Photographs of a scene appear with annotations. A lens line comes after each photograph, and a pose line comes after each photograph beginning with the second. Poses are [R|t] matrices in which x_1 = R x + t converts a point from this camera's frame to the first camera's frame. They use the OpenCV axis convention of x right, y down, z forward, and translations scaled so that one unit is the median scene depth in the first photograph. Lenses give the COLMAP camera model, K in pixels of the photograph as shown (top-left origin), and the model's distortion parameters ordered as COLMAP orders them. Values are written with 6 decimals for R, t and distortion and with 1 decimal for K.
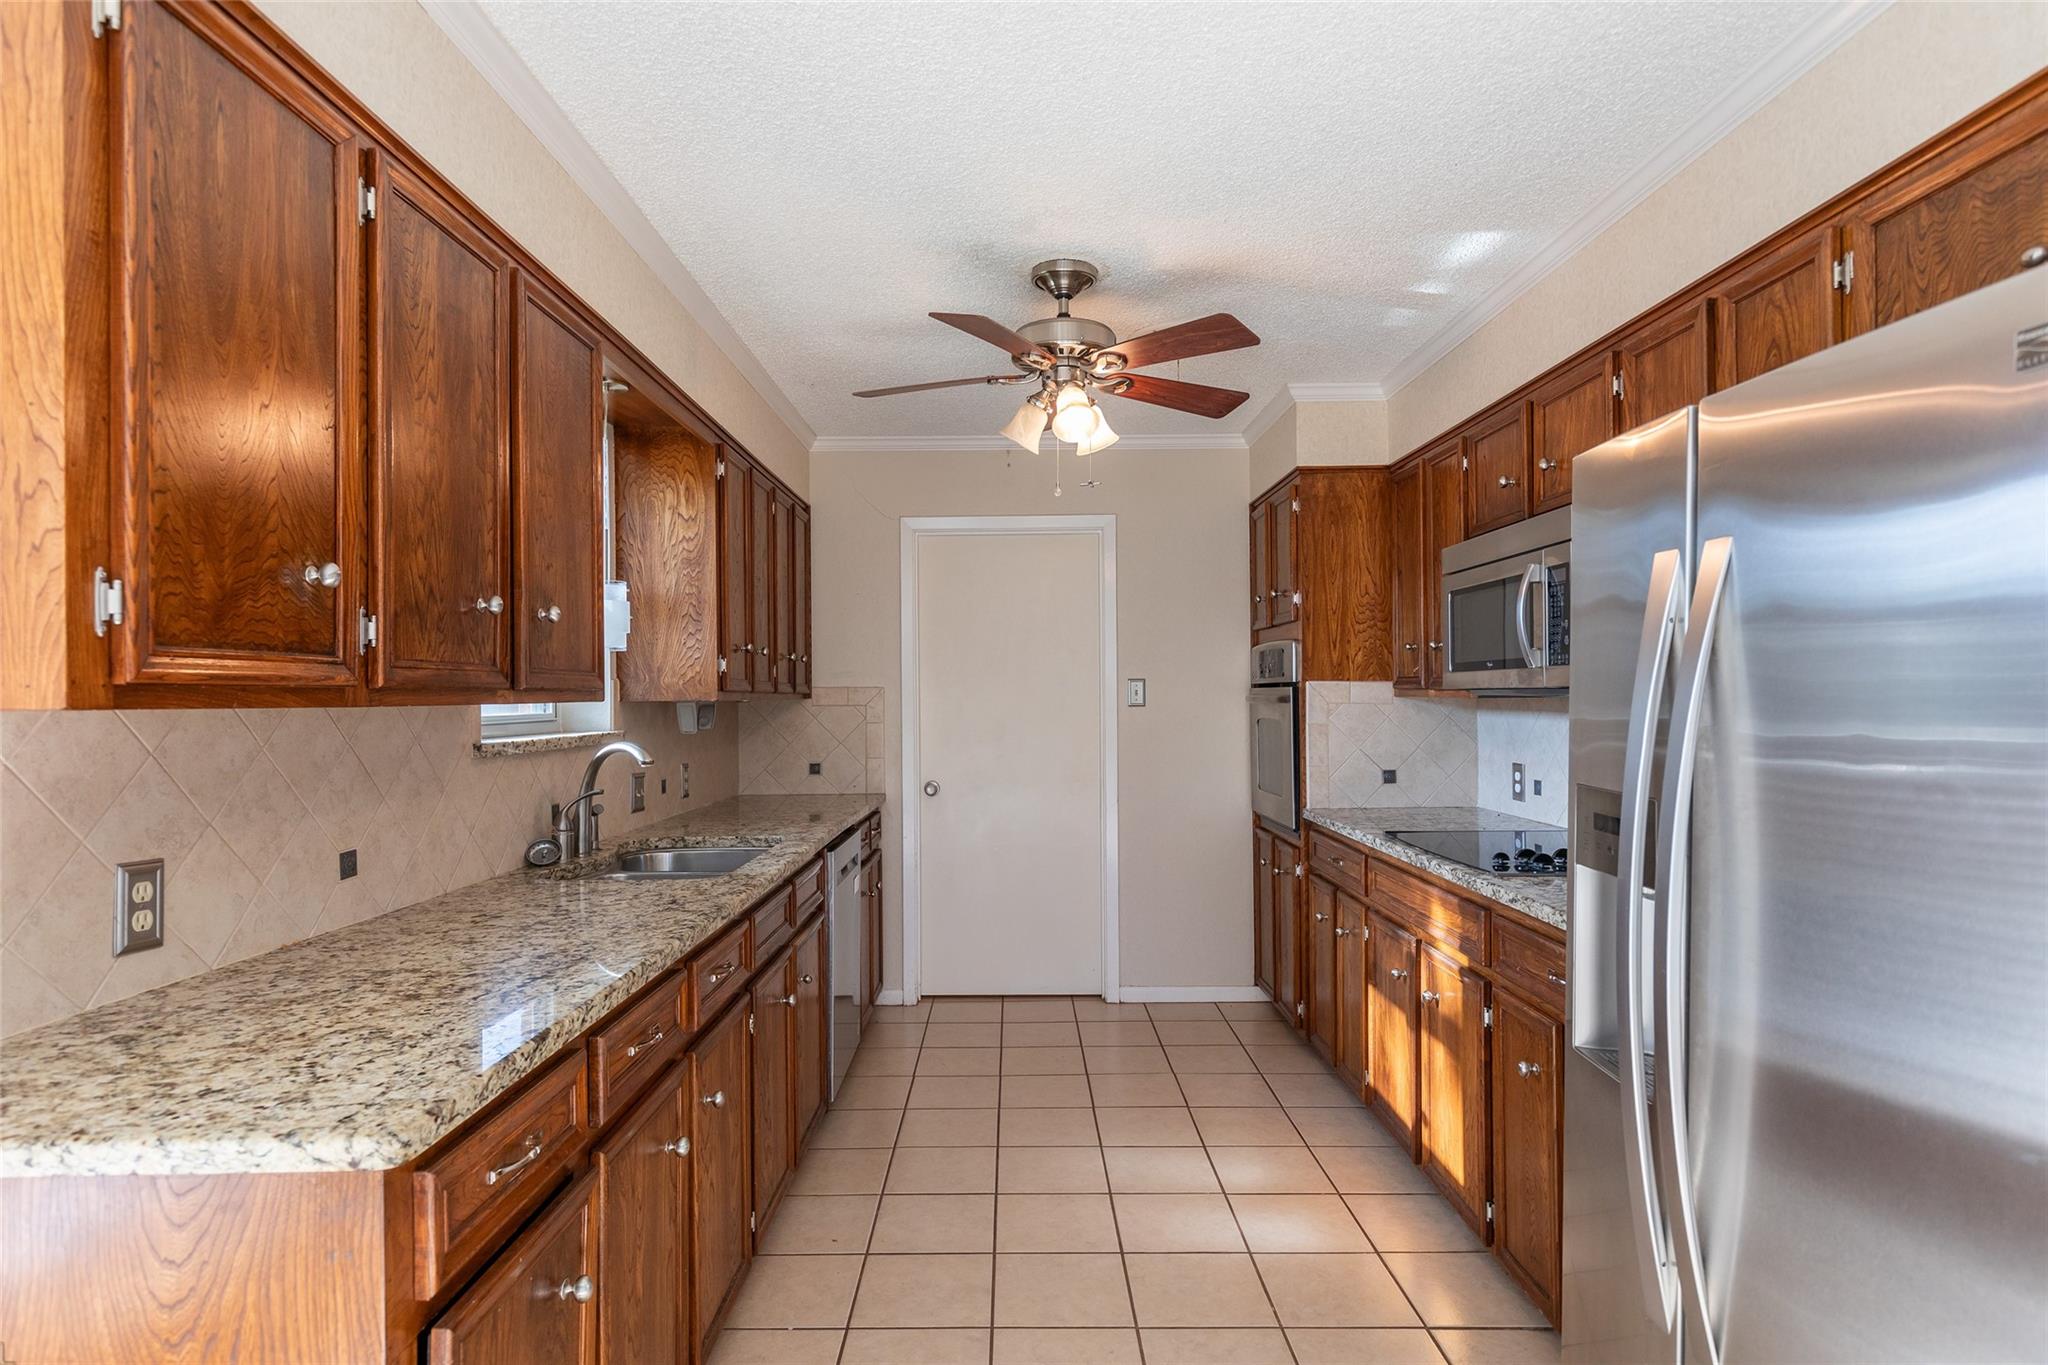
lens RADIAL K [[954.2, 0, 1023.8], [0, 954.2, 689.4], [0, 0, 1]] dist [-0.003861, -0.000339]
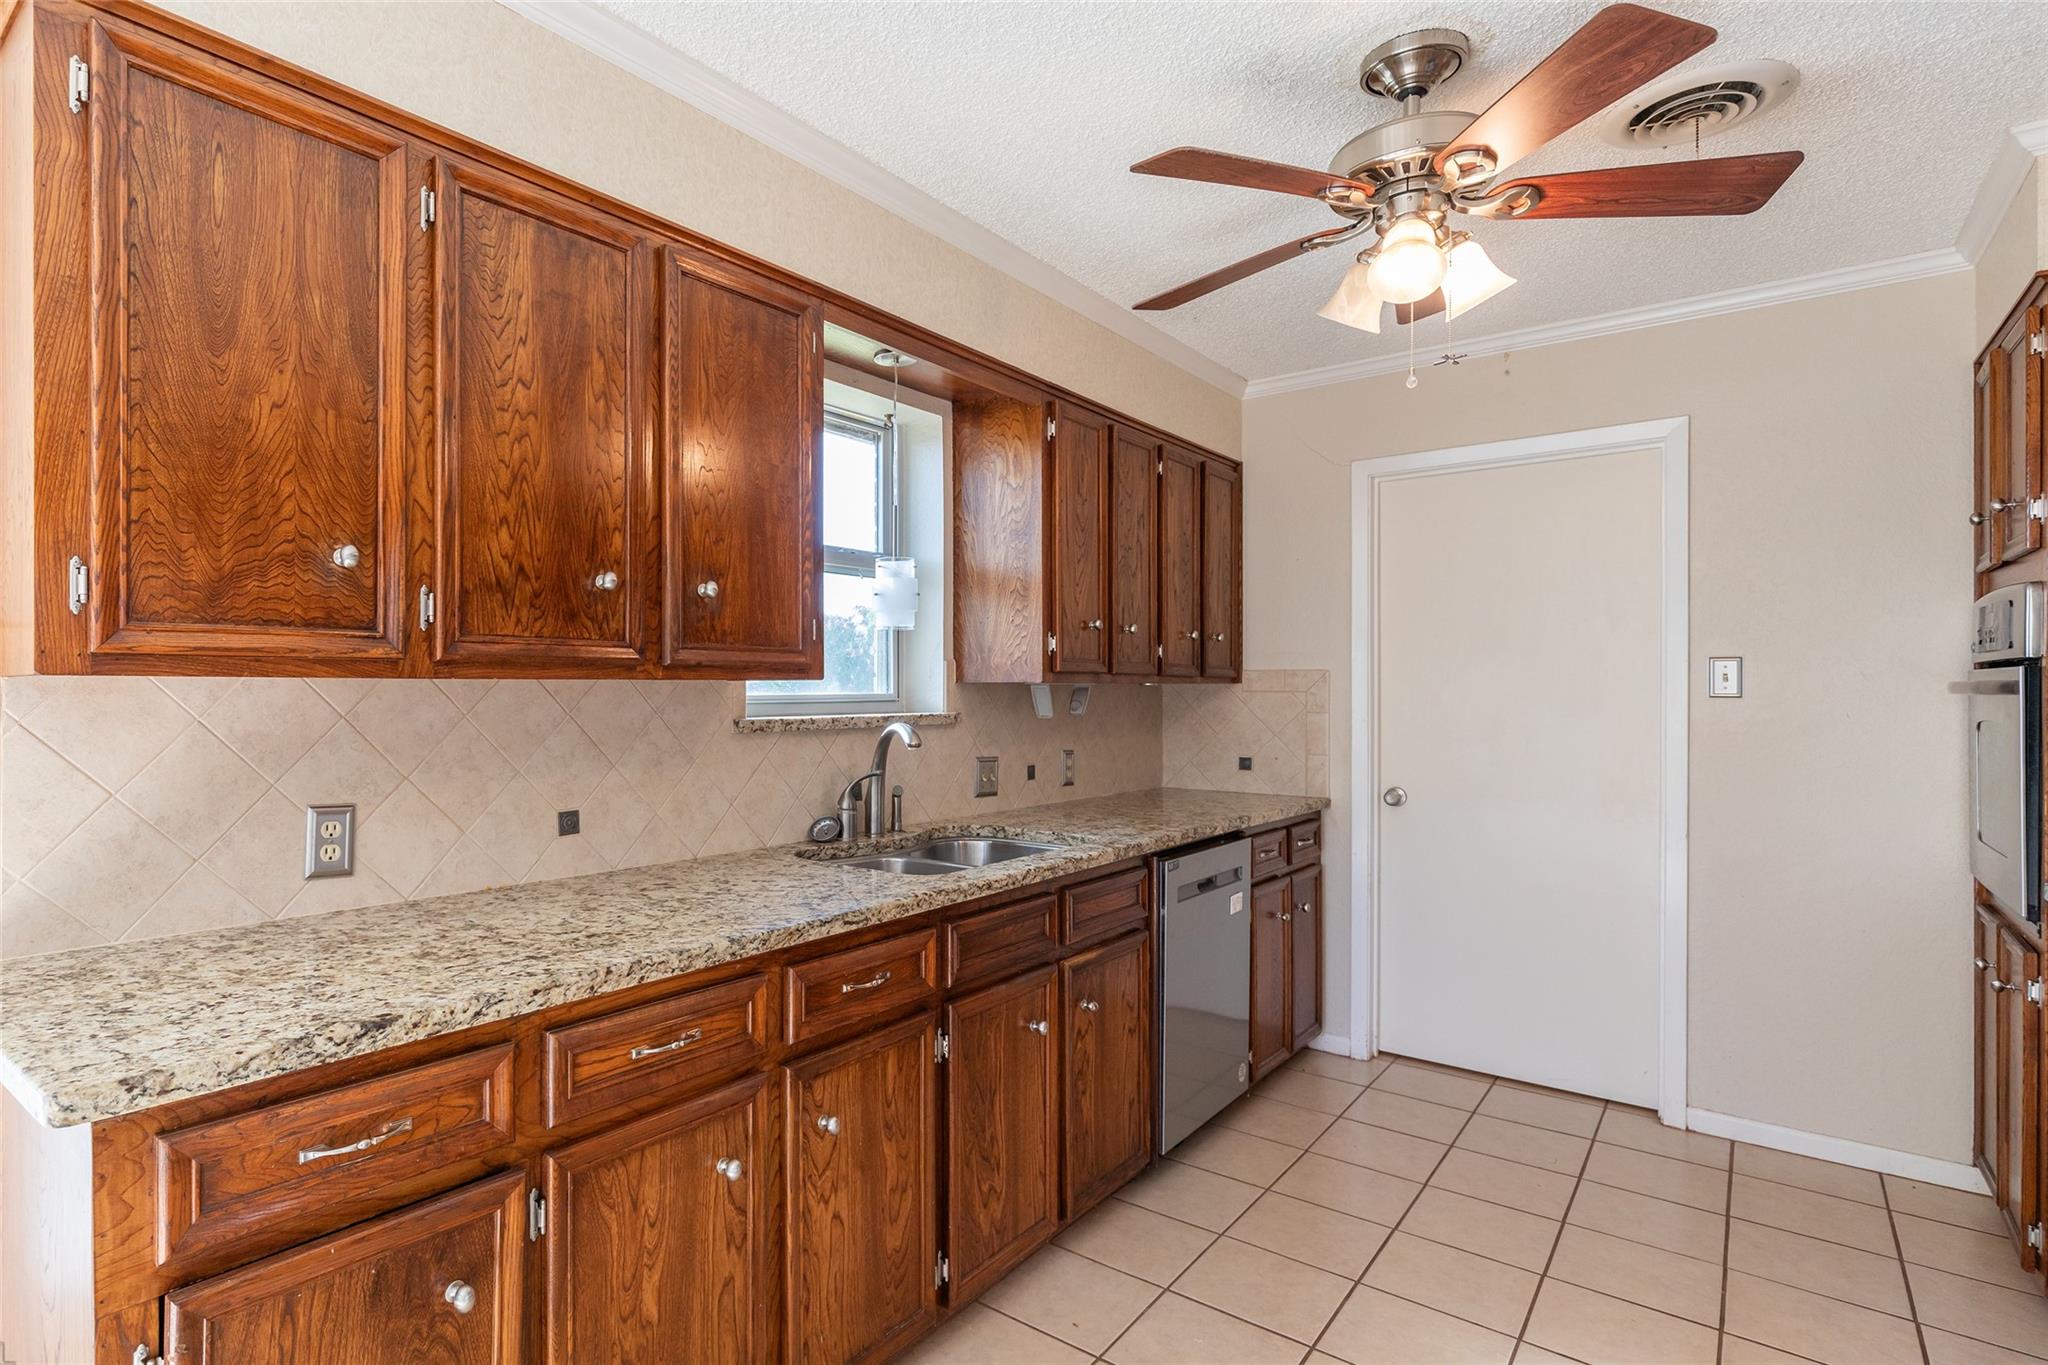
lens RADIAL K [[957.7, 0, 1020.4], [0, 957.7, 690.6], [0, 0, 1]] dist [-0.004701, -0.000610]
pose [[0.782525, 0.008833, -0.622557, 0.423226], [-0.001196, 0.999919, 0.012684, 0.014548], [0.622618, -0.009181, 0.782472, 0.476308]]
